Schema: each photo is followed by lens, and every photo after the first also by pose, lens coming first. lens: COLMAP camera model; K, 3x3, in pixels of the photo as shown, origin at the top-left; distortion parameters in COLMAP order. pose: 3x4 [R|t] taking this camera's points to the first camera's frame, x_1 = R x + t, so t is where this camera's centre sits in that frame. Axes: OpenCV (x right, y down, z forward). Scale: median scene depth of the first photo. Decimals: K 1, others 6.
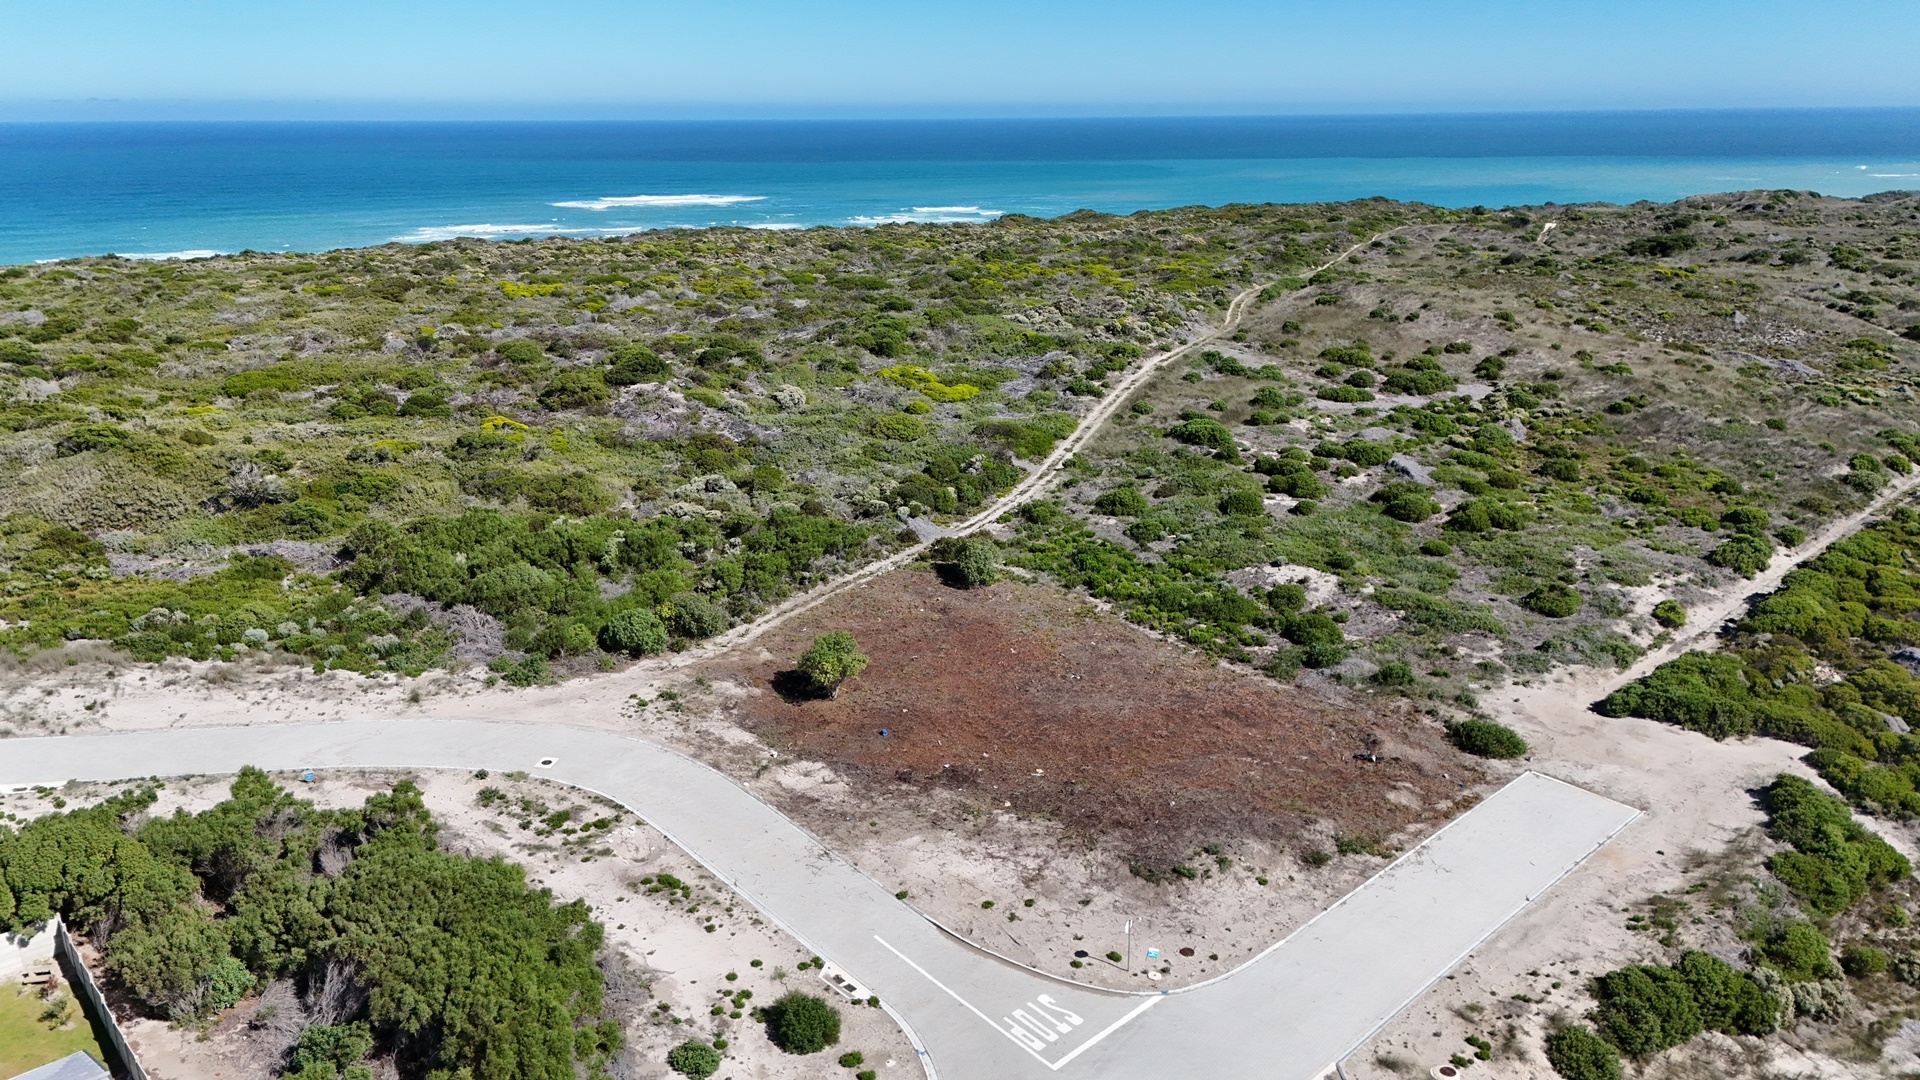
lens RADIAL K [[1256.3, 0, 951.7], [0, 1256.3, 536.8], [0, 0, 1]] dist [0.037085, -0.009322]
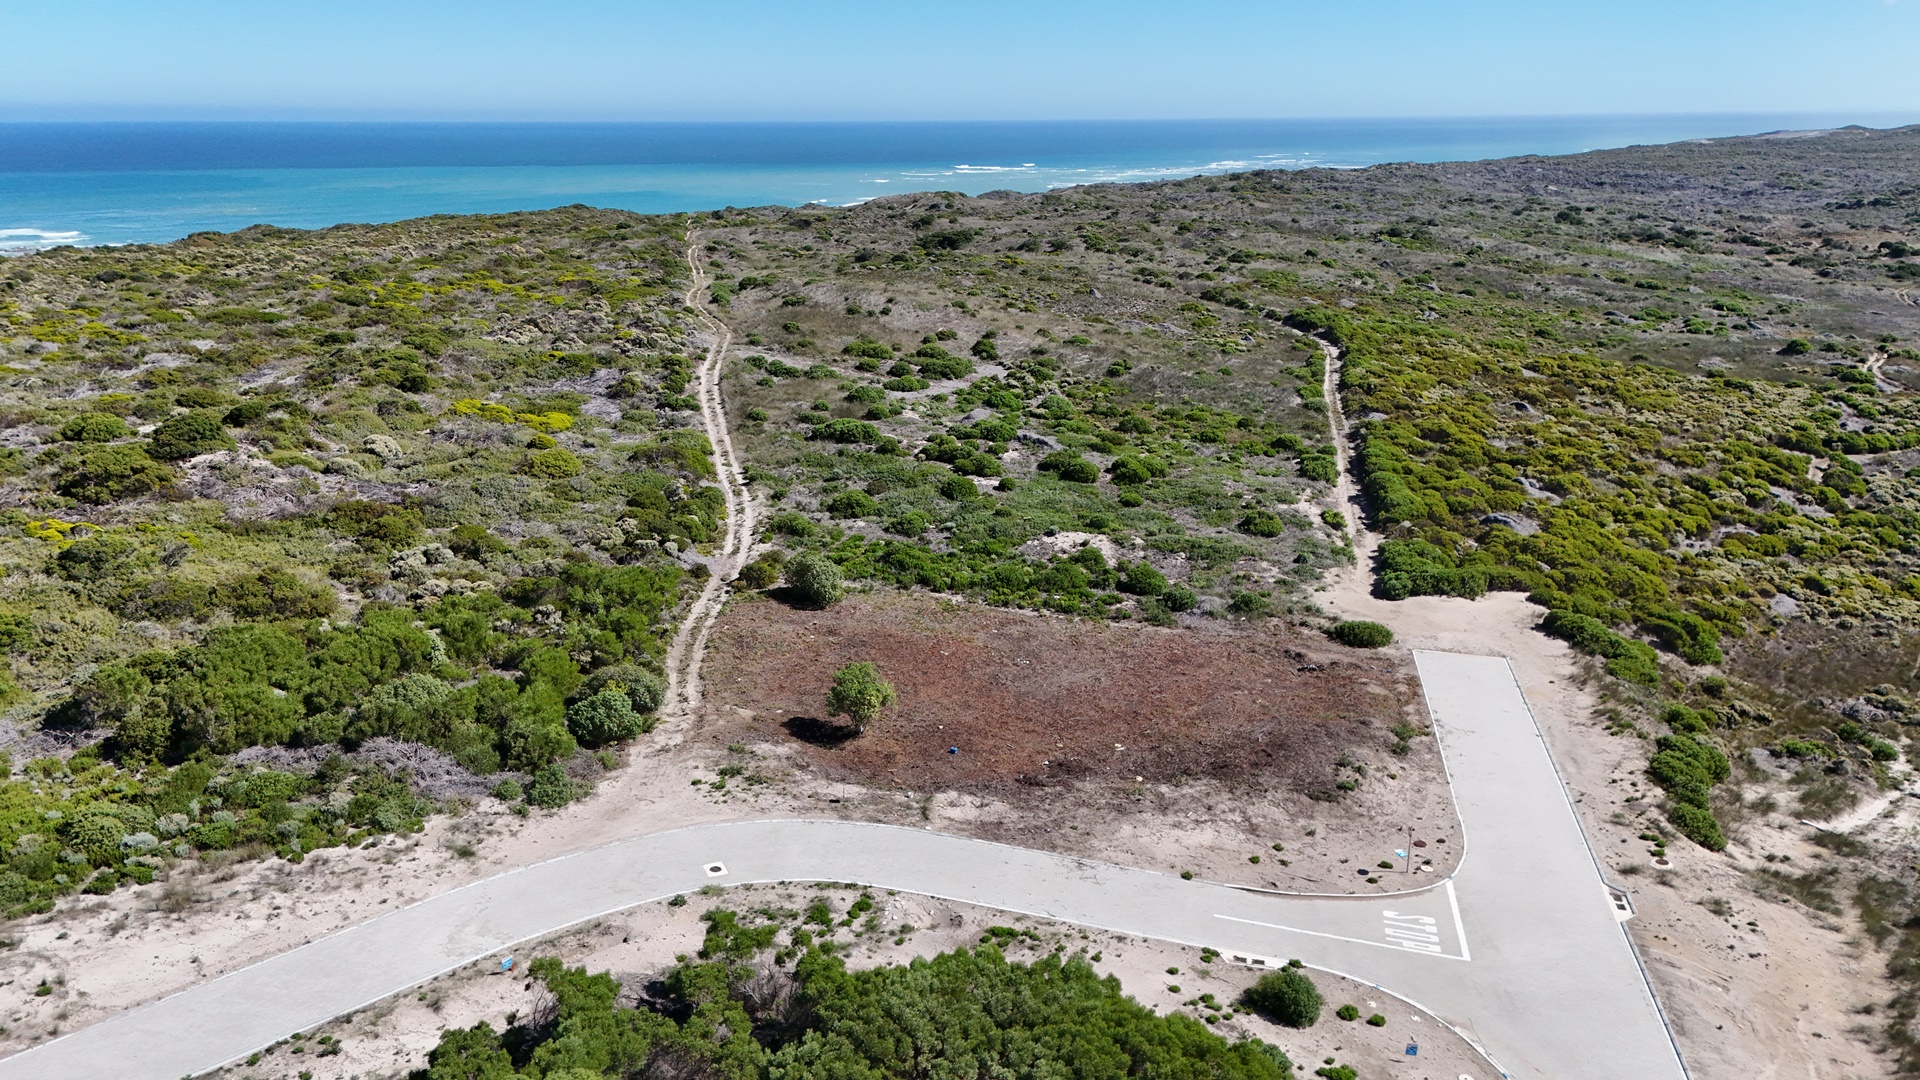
lens RADIAL K [[1256.3, 0, 955.4], [0, 1256.3, 542.5], [0, 0, 1]] dist [0.037085, -0.009322]
pose [[0.850701, -0.165767, 0.498827, -0.451761], [0.167278, 0.985012, 0.042057, -0.038776], [-0.498322, 0.047665, 0.865681, 0.129700]]
